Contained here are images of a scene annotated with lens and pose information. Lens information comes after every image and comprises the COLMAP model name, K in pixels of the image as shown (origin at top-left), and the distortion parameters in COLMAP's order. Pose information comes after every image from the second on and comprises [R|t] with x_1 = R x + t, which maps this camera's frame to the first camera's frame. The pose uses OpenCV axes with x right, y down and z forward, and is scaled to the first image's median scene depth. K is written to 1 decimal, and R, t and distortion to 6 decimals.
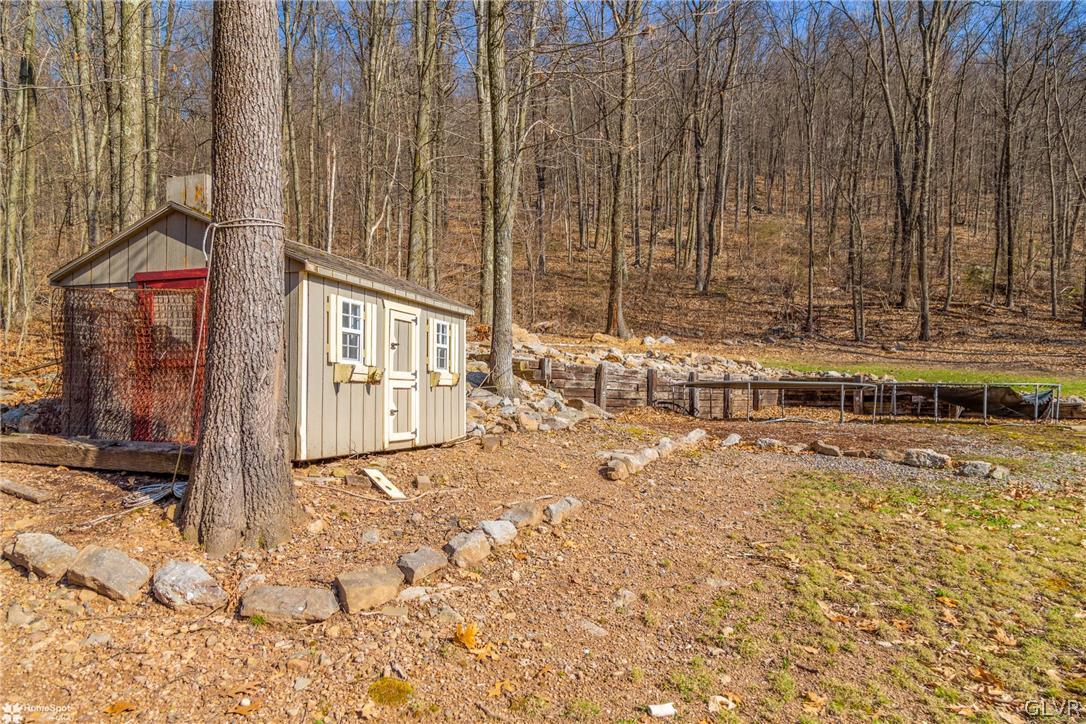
lens RADIAL K [[729.8, 0, 542.6], [0, 729.8, 361.0], [0, 0, 1]] dist [0.021521, -0.005223]
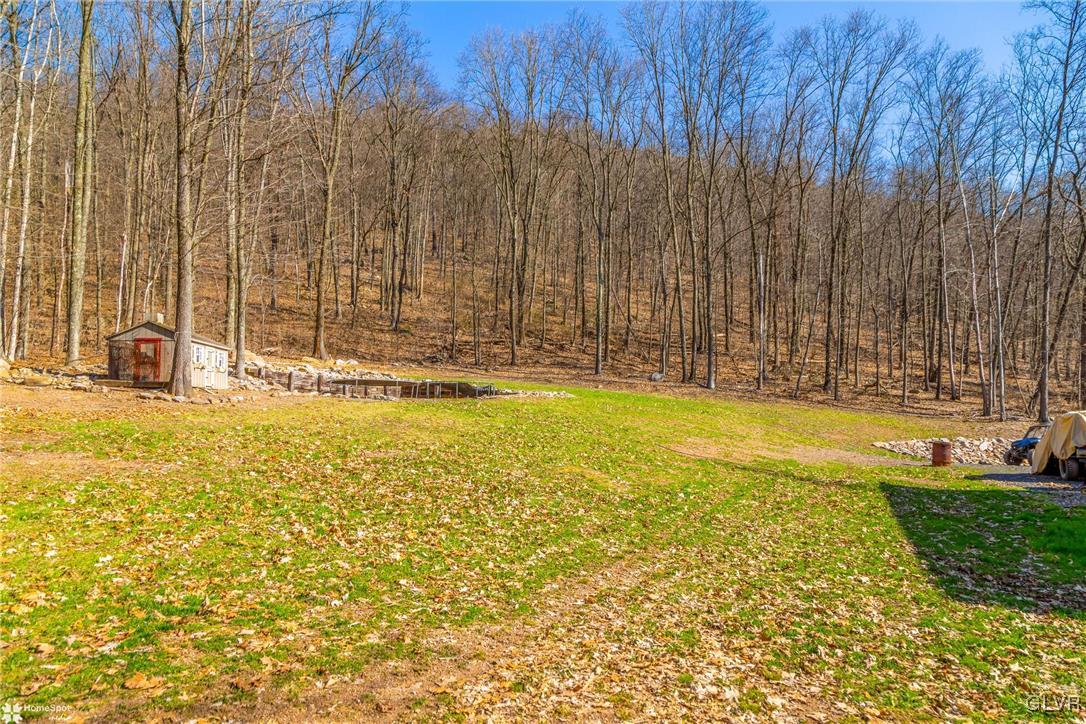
lens RADIAL K [[729.8, 0, 545.2], [0, 729.8, 360.8], [0, 0, 1]] dist [0.021521, -0.005223]
pose [[0.941485, 0.021163, 0.336390, 0.062624], [-0.009803, 0.999324, -0.035435, 0.043440], [-0.336913, 0.030064, 0.941056, -1.287372]]
